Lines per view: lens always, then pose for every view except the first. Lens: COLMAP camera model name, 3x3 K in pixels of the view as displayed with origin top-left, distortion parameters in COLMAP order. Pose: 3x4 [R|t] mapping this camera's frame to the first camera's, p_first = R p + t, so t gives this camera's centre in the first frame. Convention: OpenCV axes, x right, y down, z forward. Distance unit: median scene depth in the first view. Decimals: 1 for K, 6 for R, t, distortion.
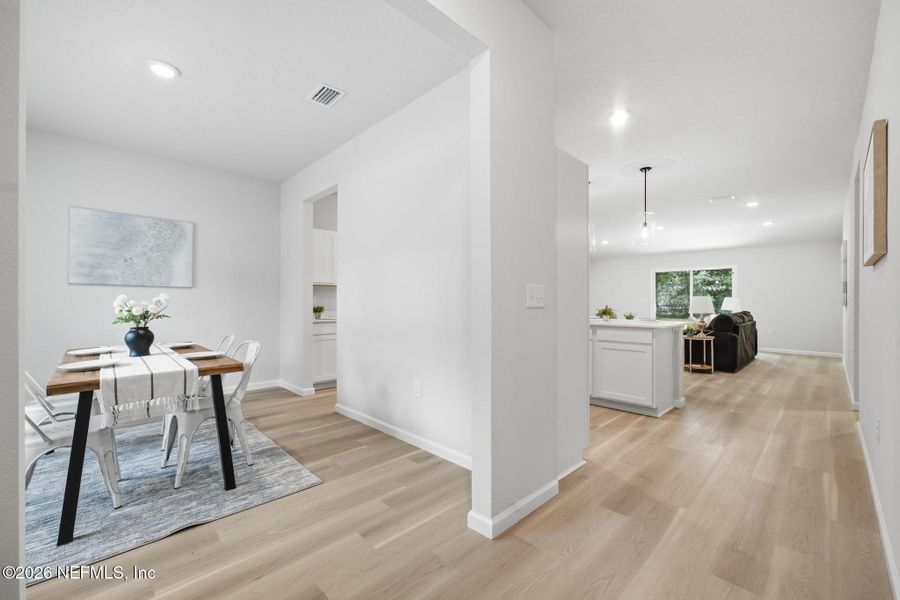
lens RADIAL K [[369.3, 0, 448.5], [0, 369.3, 305.2], [0, 0, 1]] dist [-0.002667, 0.000400]
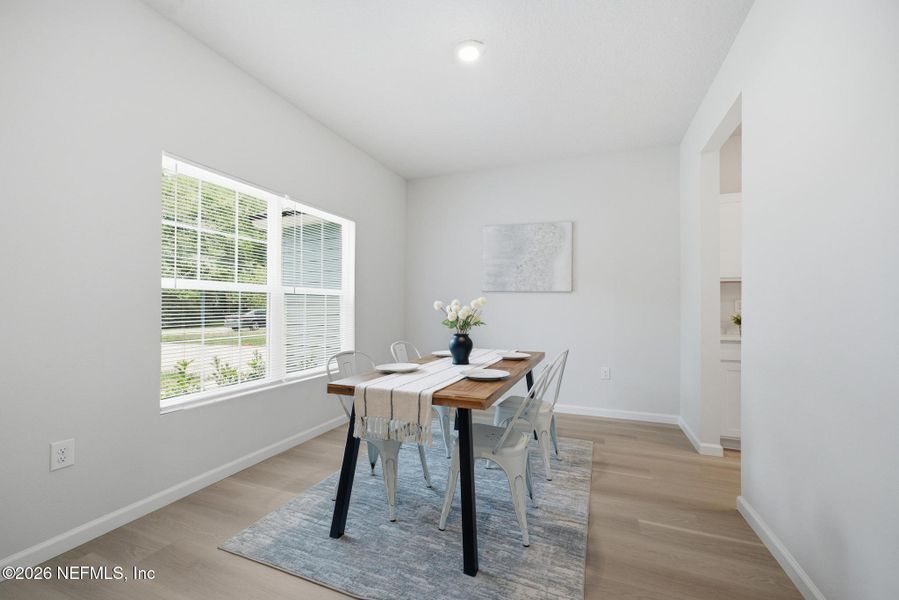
lens RADIAL K [[368.9, 0, 448.0], [0, 368.9, 305.2], [0, 0, 1]] dist [-0.002667, 0.000400]
pose [[0.404653, 0.005353, -0.914454, 0.024879], [-0.018751, 0.999821, -0.002445, -0.009018], [0.914278, 0.018136, 0.404681, 0.474293]]
